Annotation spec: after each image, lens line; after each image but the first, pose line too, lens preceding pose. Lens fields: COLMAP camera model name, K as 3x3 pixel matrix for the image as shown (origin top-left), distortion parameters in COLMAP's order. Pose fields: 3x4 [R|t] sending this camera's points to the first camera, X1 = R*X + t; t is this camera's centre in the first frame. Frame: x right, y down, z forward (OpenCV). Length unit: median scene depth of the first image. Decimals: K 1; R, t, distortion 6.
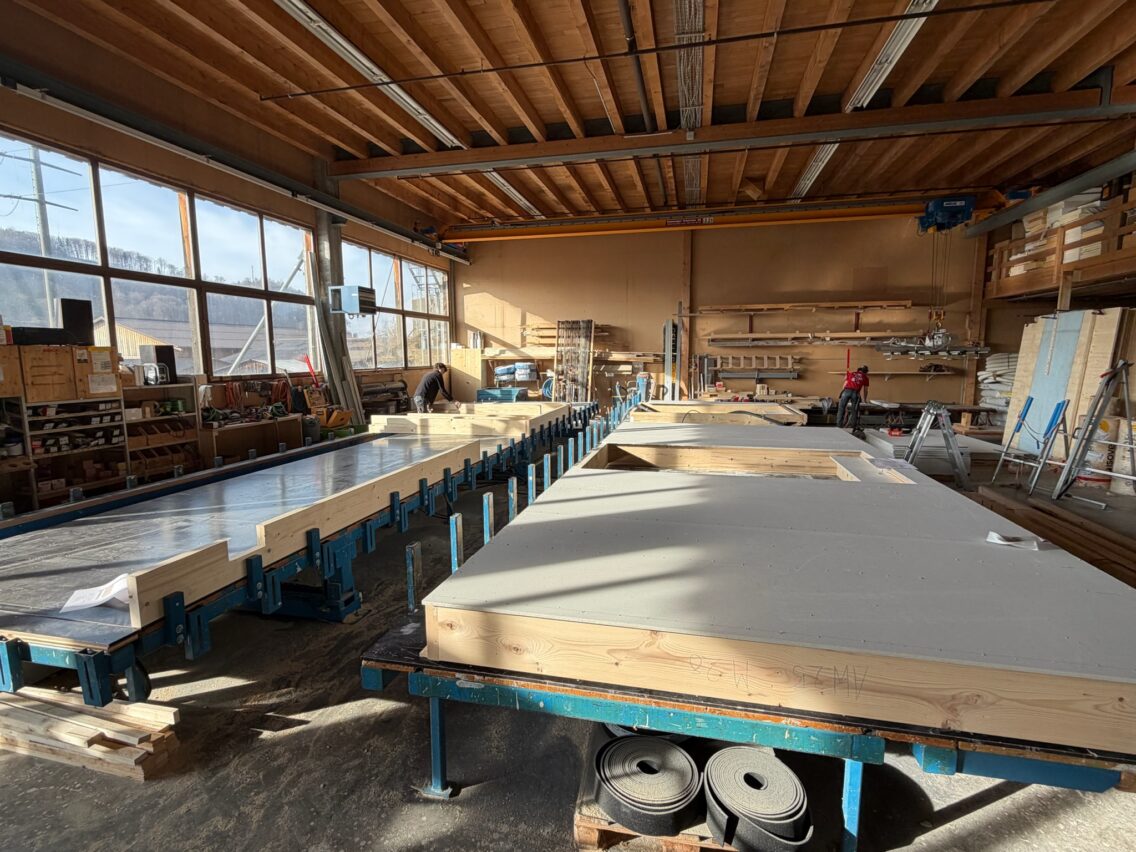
lens RADIAL K [[559.5, 0, 571.4], [0, 559.5, 425.6], [0, 0, 1]] dist [0.003068, -0.002673]
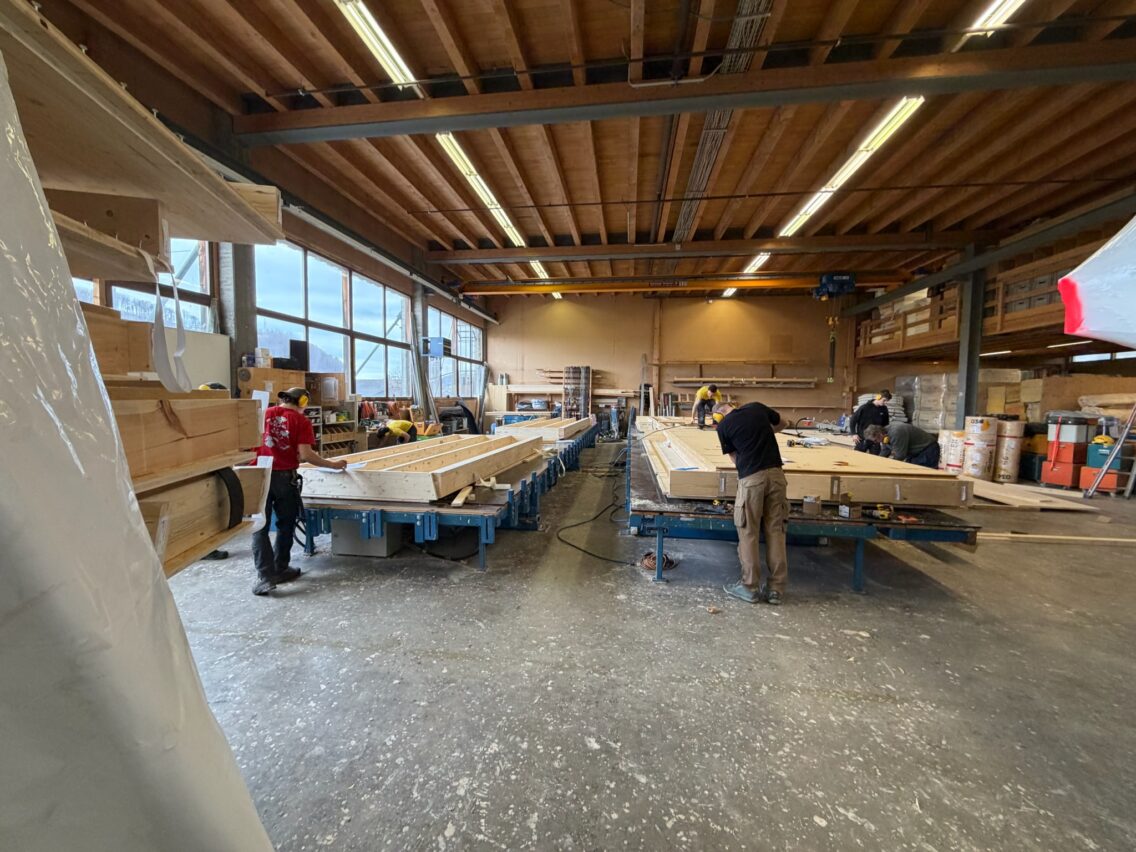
lens RADIAL K [[452.4, 0, 567.7], [0, 452.4, 425.2], [0, 0, 1]] dist [-0.001492, 0.000179]
pose [[0.996056, 0.011545, 0.087974, -0.162151], [-0.005842, 0.997880, -0.064815, 0.043870], [-0.088536, 0.064045, 0.994012, -0.146645]]
